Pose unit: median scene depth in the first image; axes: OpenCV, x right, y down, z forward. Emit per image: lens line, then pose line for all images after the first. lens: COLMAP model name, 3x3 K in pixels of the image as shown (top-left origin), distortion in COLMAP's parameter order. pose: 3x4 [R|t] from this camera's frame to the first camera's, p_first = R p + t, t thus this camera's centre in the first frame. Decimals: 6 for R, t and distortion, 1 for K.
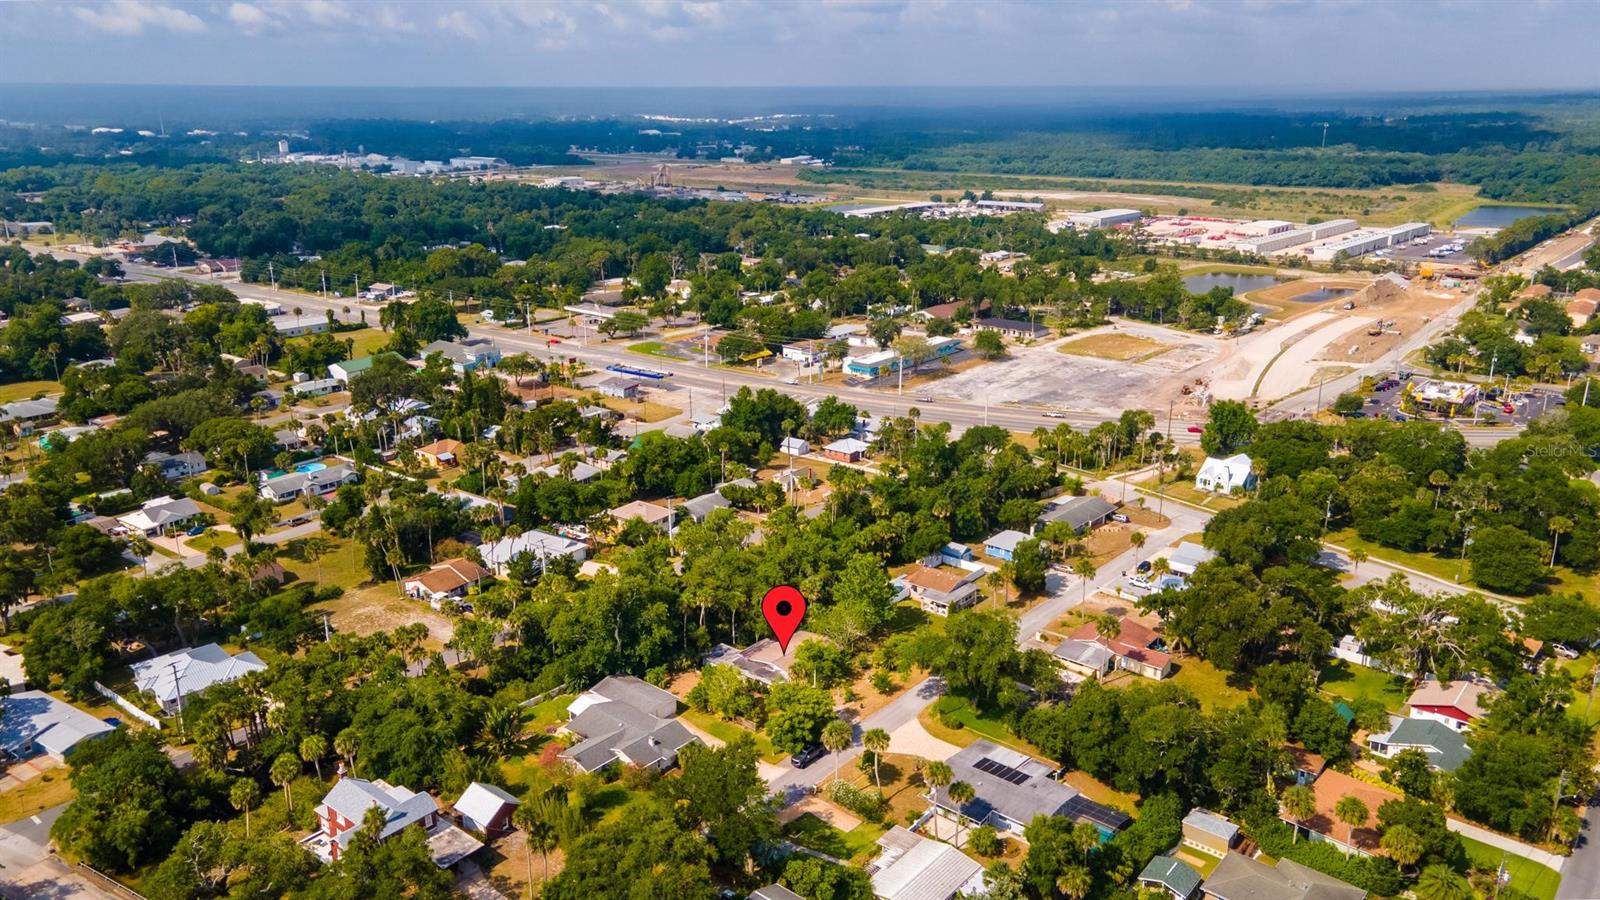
lens RADIAL K [[1166.2, 0, 800.0], [0, 1166.2, 450.0], [0, 0, 1]] dist [0.049419, 0.009658]
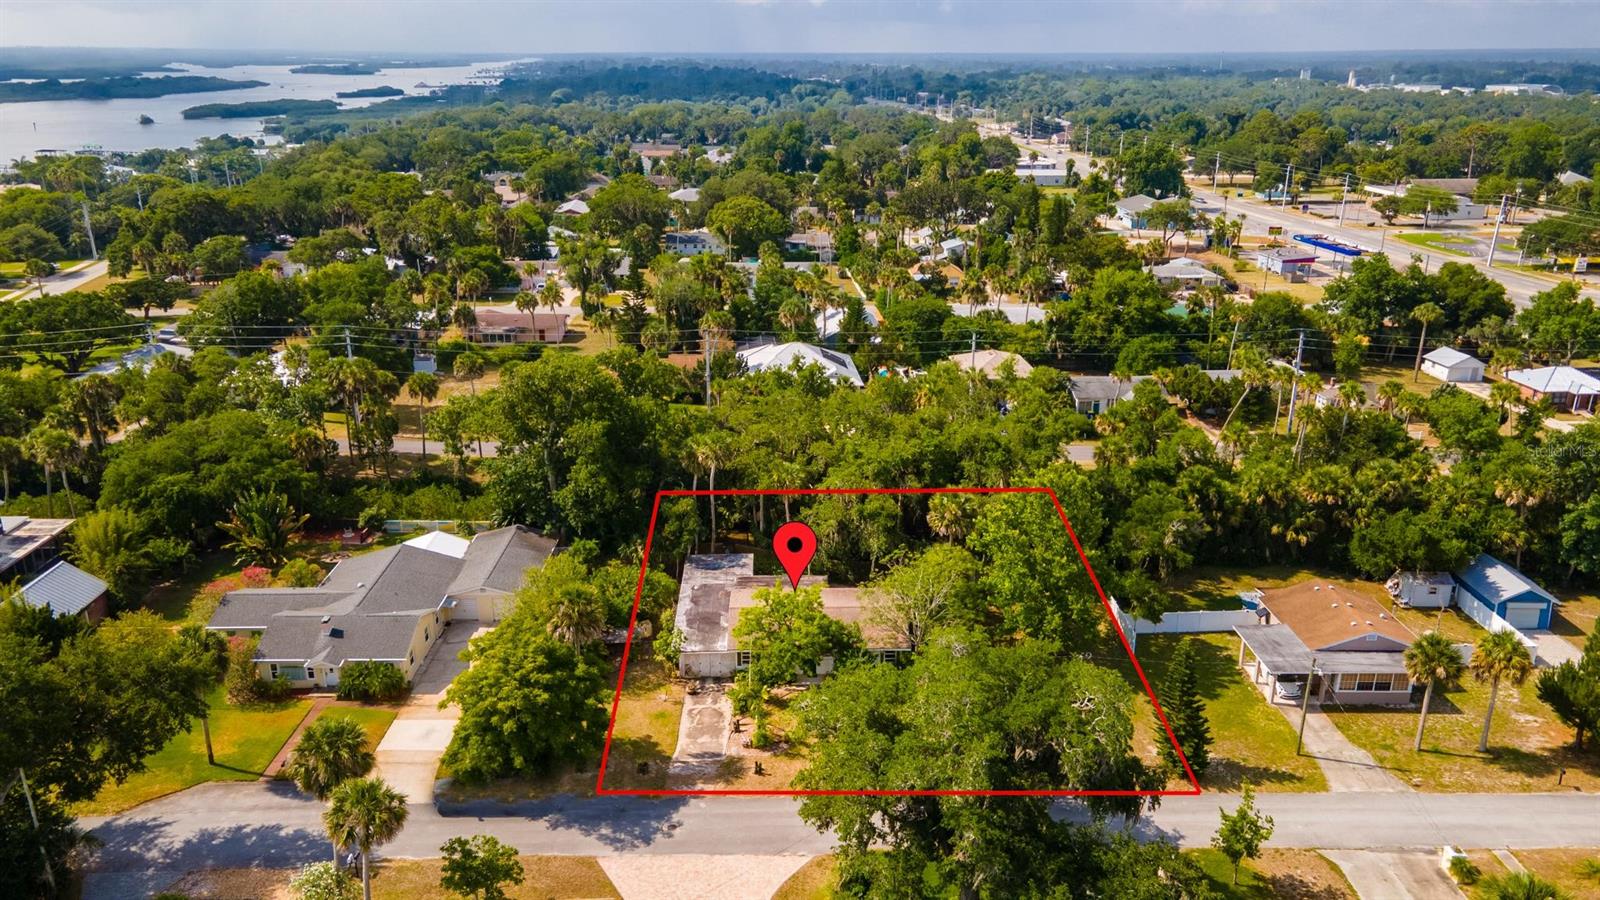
lens RADIAL K [[1166.2, 0, 800.0], [0, 1166.2, 450.0], [0, 0, 1]] dist [0.049419, 0.009658]
pose [[0.670764, 0.248130, -0.698932, 0.184528], [-0.226290, 0.965910, 0.125740, 0.033726], [0.706306, 0.073819, 0.704047, 0.419085]]
